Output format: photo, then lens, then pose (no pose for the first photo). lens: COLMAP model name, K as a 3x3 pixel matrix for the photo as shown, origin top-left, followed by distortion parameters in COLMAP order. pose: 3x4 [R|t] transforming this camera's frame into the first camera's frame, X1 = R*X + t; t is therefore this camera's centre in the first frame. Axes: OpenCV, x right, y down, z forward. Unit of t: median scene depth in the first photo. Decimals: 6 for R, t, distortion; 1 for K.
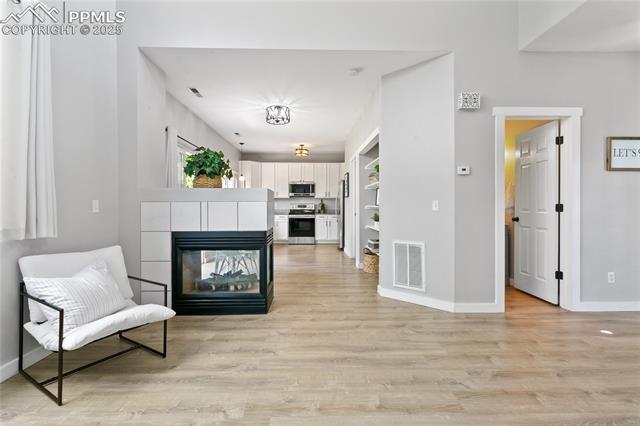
lens RADIAL K [[307.4, 0, 319.3], [0, 307.4, 209.2], [0, 0, 1]] dist [0.000536, -0.000115]
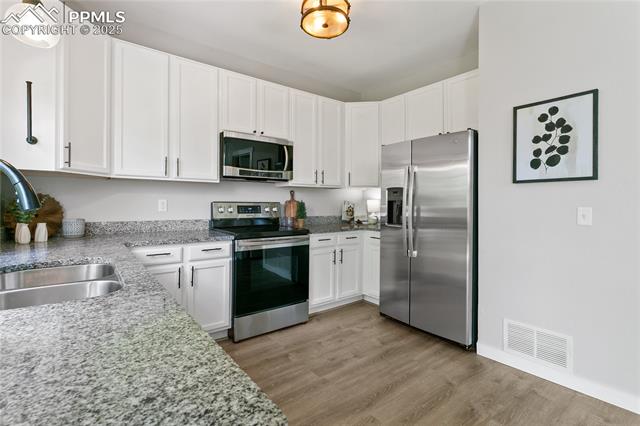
lens RADIAL K [[307.4, 0, 314.8], [0, 307.4, 198.6], [0, 0, 1]] dist [0.000536, -0.000115]
pose [[0.803894, 0.014726, 0.594591, -0.203999], [-0.004271, 0.999811, -0.018987, -0.015064], [-0.594758, 0.012724, 0.803804, 0.701727]]
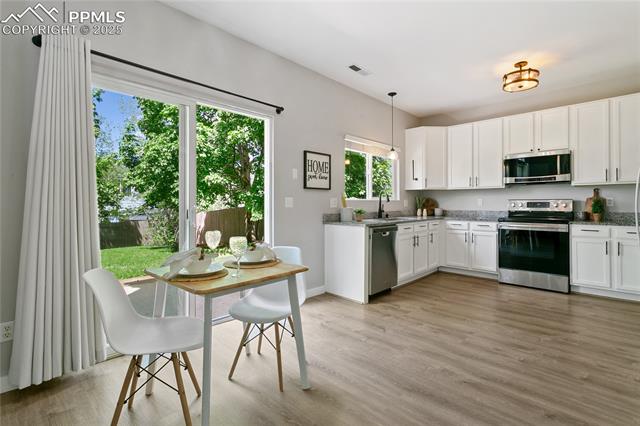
lens RADIAL K [[307.4, 0, 309.9], [0, 307.4, 203.2], [0, 0, 1]] dist [0.000536, -0.000115]
pose [[0.690399, -0.000453, -0.723428, 0.044570], [-0.003177, 0.999988, -0.003658, -0.008642], [0.723422, 0.004824, 0.690390, 0.432740]]
